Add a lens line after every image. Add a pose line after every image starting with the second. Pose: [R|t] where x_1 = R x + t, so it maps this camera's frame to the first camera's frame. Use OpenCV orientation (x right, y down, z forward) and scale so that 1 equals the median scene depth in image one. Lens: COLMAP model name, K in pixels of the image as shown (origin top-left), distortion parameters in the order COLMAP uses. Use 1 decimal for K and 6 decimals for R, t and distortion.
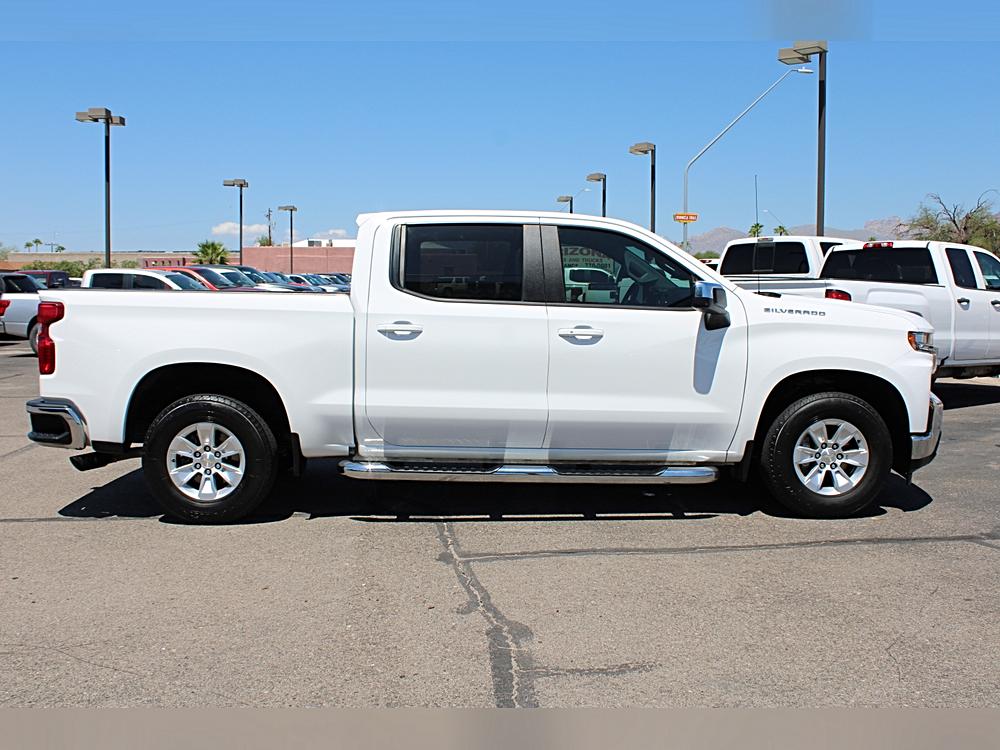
lens RADIAL K [[1271.9, 0, 500.0], [0, 1271.9, 375.0], [0, 0, 1]] dist [-0.065580, 0.137105]
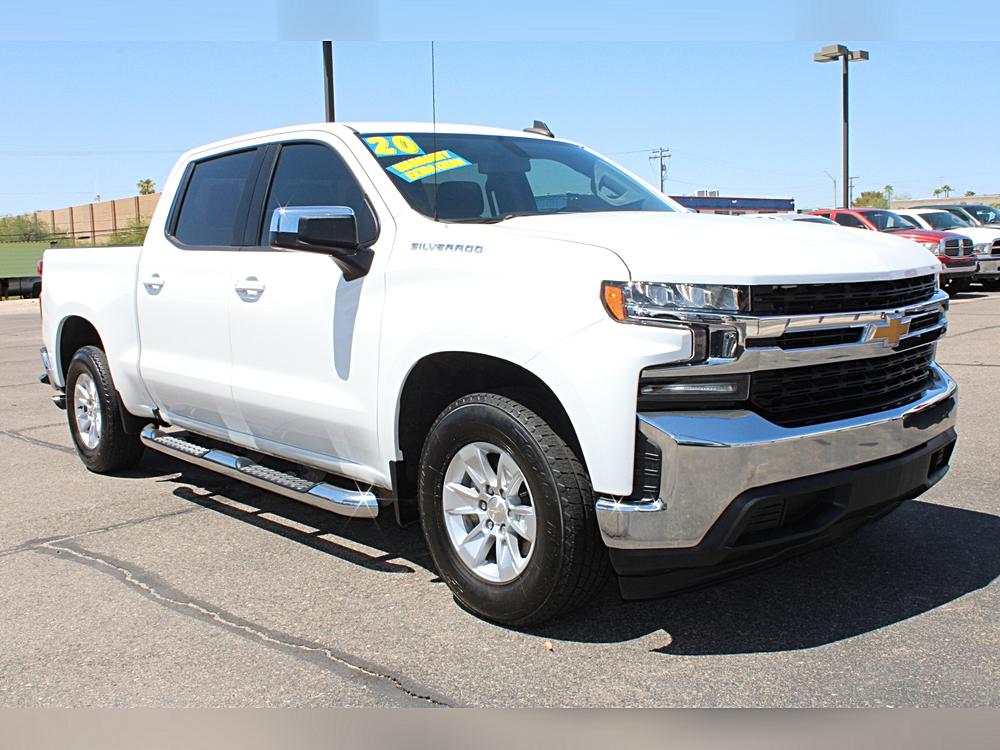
lens RADIAL K [[1151.2, 0, 500.0], [0, 1151.2, 375.0], [0, 0, 1]] dist [-0.066502, 0.047084]
pose [[0.493982, 0.065523, -0.867000, 0.694244], [-0.022025, 0.997779, 0.062858, -0.025567], [0.869193, -0.011955, 0.494328, 0.763053]]
